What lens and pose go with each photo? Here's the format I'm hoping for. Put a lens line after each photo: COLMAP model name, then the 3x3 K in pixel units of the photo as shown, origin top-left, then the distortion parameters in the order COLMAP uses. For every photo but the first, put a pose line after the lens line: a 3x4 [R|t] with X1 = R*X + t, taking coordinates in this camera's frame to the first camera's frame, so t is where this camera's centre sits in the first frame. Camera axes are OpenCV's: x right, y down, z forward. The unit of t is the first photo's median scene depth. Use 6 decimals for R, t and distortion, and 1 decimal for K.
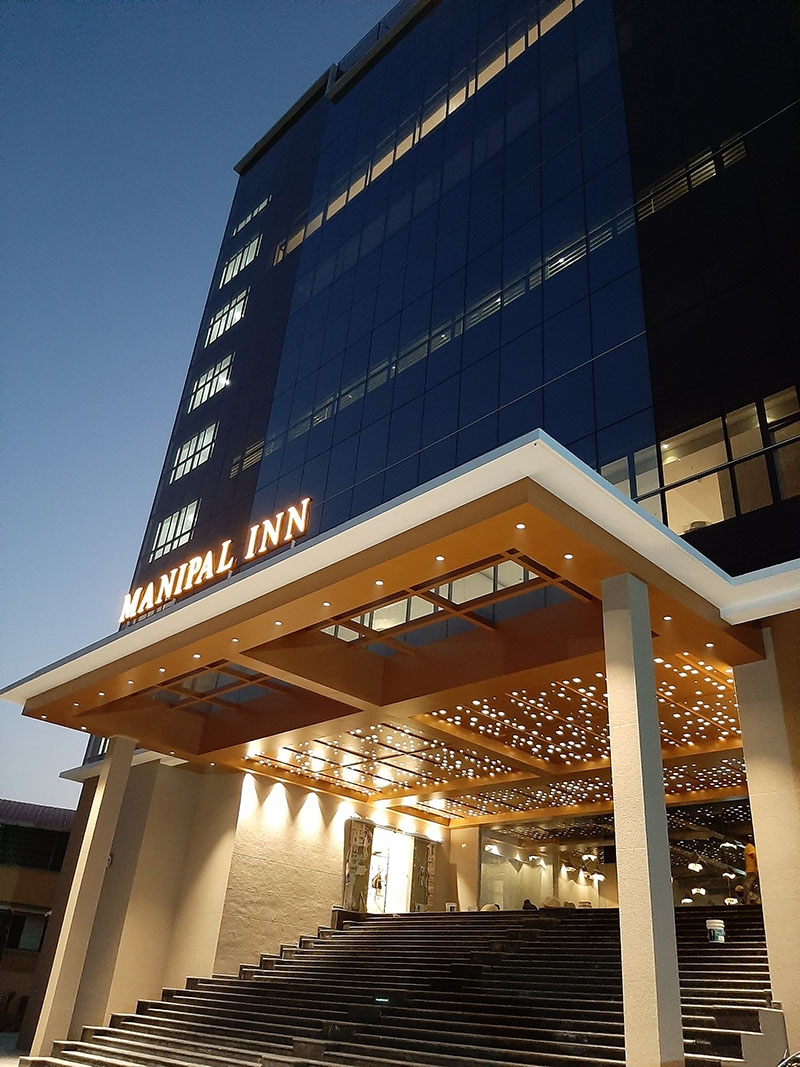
lens RADIAL K [[845.1, 0, 400.0], [0, 845.1, 533.5], [0, 0, 1]] dist [0.039824, -0.084810]
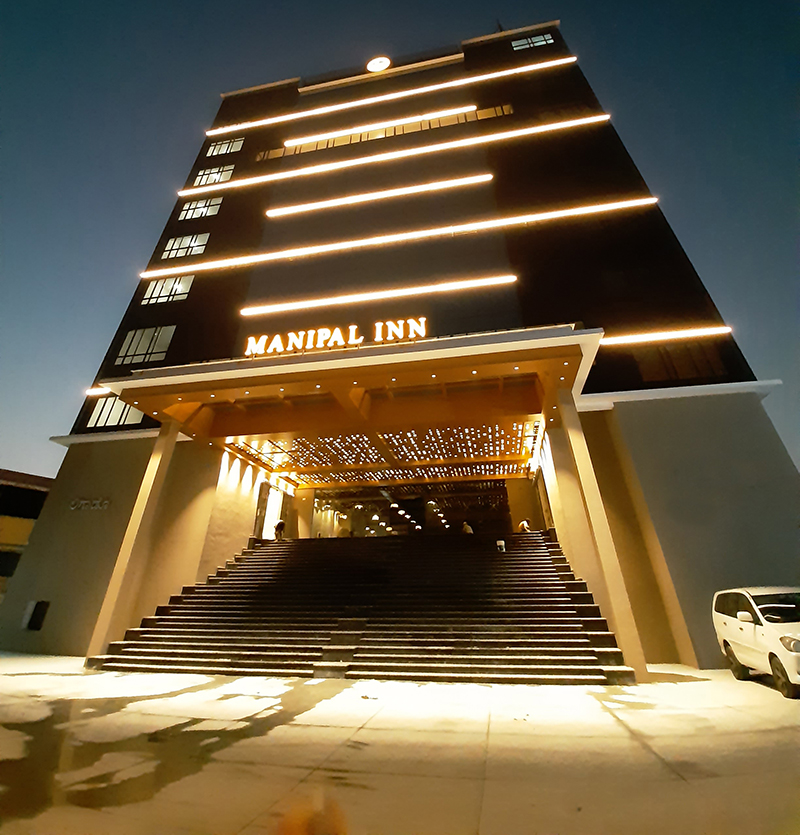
lens RADIAL K [[421.0, 0, 398.3], [0, 421.0, 291.5], [0, 0, 1]] dist [0.025871, -0.020256]
pose [[0.826435, 0.270509, 0.493792, -0.424928], [-0.220684, 0.962477, -0.157916, 0.042154], [-0.517981, 0.021536, 0.855121, 0.121843]]
